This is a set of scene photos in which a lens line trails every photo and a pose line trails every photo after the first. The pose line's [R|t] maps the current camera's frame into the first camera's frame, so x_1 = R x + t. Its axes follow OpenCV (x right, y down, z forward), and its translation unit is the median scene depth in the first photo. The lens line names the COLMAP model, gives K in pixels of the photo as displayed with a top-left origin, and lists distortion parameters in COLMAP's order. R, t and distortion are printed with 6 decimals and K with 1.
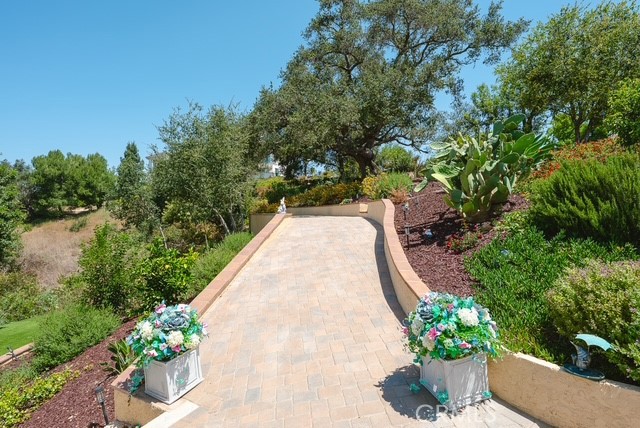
lens RADIAL K [[323.6, 0, 319.8], [0, 323.6, 212.7], [0, 0, 1]] dist [-0.000465, 0.000017]
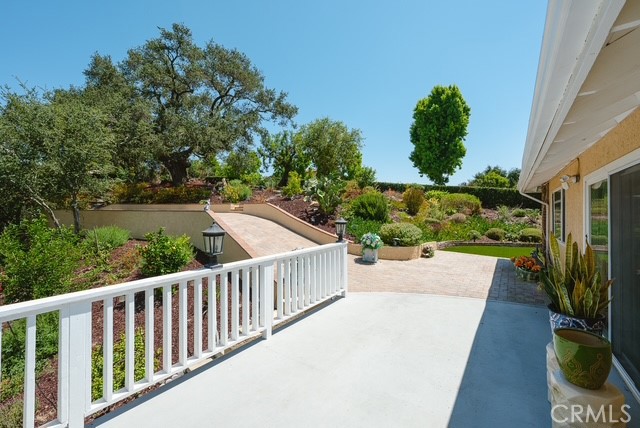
lens RADIAL K [[278.2, 0, 320.3], [0, 278.2, 213.3], [0, 0, 1]] dist [0.000054, -0.000002]
pose [[0.630240, 0.000996, 0.776400, -0.507770], [-0.010730, 0.999915, 0.007427, -0.000197], [-0.776326, -0.013012, 0.630197, -0.117350]]
